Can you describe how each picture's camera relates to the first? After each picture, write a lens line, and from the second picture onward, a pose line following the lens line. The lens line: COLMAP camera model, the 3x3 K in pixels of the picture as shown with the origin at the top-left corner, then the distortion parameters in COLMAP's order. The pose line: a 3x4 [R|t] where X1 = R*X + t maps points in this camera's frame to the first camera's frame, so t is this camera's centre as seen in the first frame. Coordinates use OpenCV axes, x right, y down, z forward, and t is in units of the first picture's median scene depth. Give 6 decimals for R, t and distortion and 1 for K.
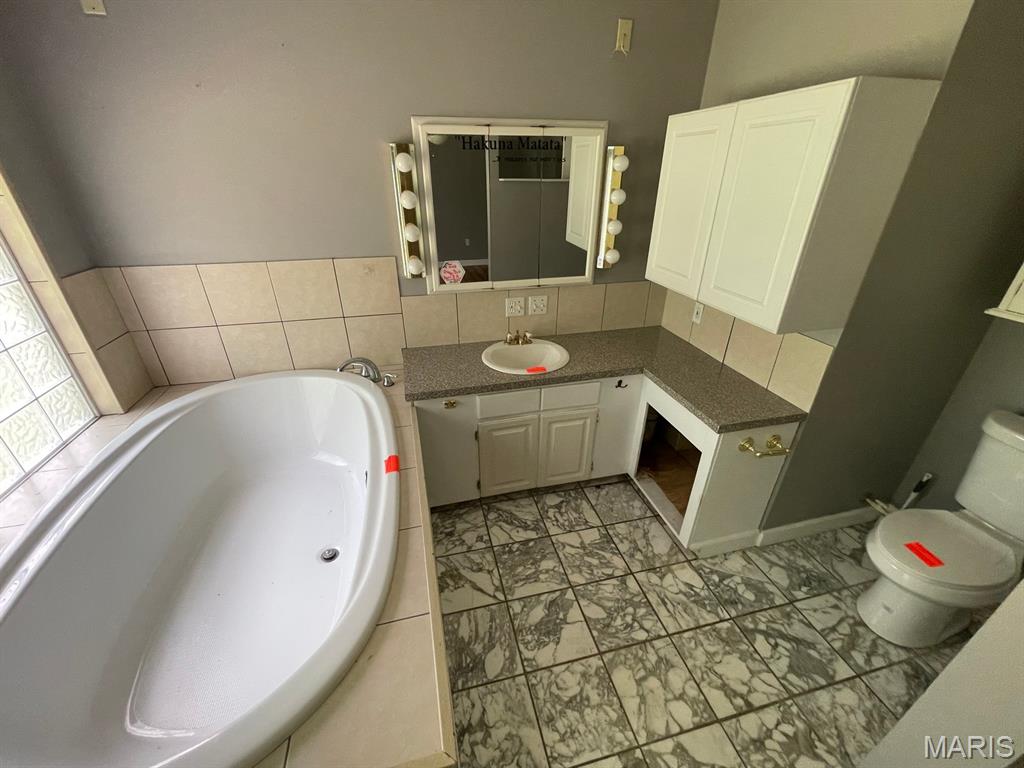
lens RADIAL K [[414.1, 0, 511.5], [0, 414.1, 388.5], [0, 0, 1]] dist [-0.003455, -0.000309]
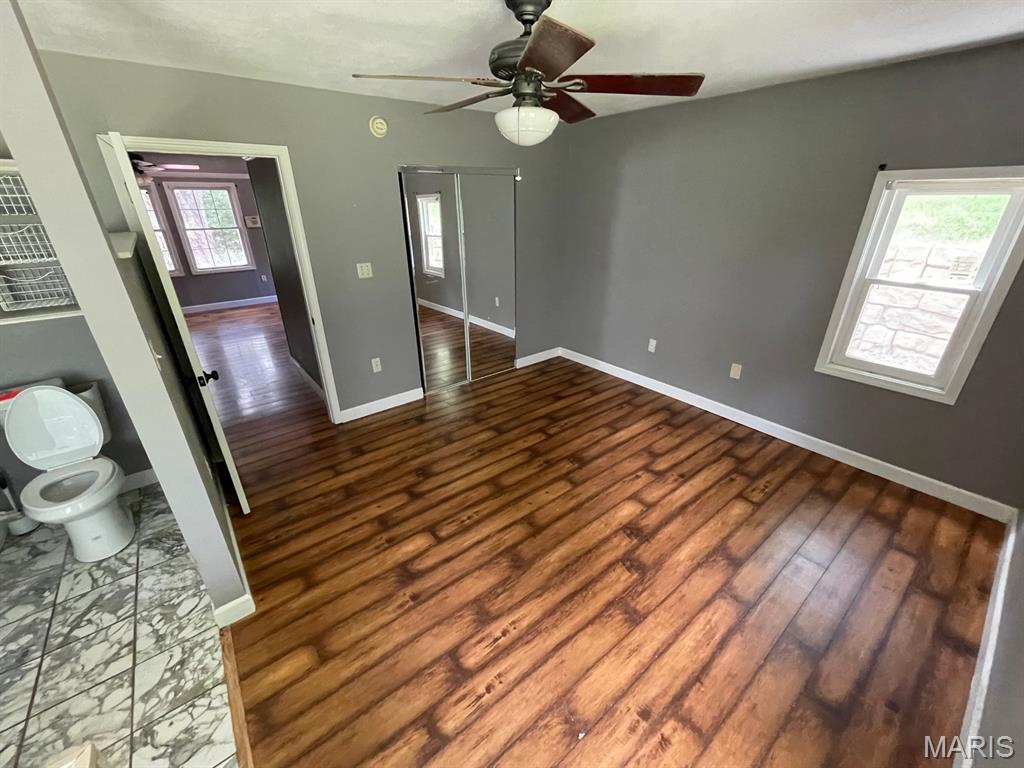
lens RADIAL K [[416.5, 0, 507.0], [0, 416.5, 388.9], [0, 0, 1]] dist [-0.000623, -0.000482]
pose [[-0.413535, -0.375445, 0.829476, -0.532267], [0.437266, 0.717190, 0.542620, 0.041336], [-0.798616, 0.587094, -0.132414, -0.143553]]
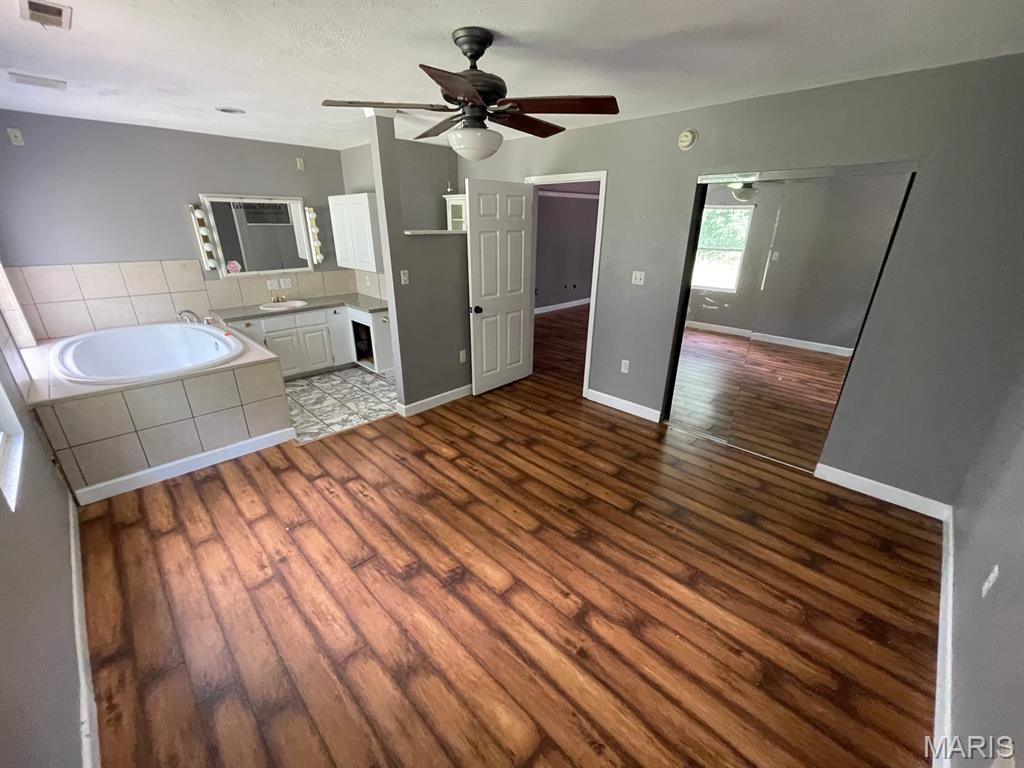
lens RADIAL K [[414.1, 0, 511.5], [0, 414.1, 388.5], [0, 0, 1]] dist [-0.003455, -0.000309]
pose [[0.854853, -0.188581, 0.483388, -0.091486], [0.236504, 0.970827, -0.039506, 0.859623], [-0.461836, 0.148095, 0.874514, -1.596548]]
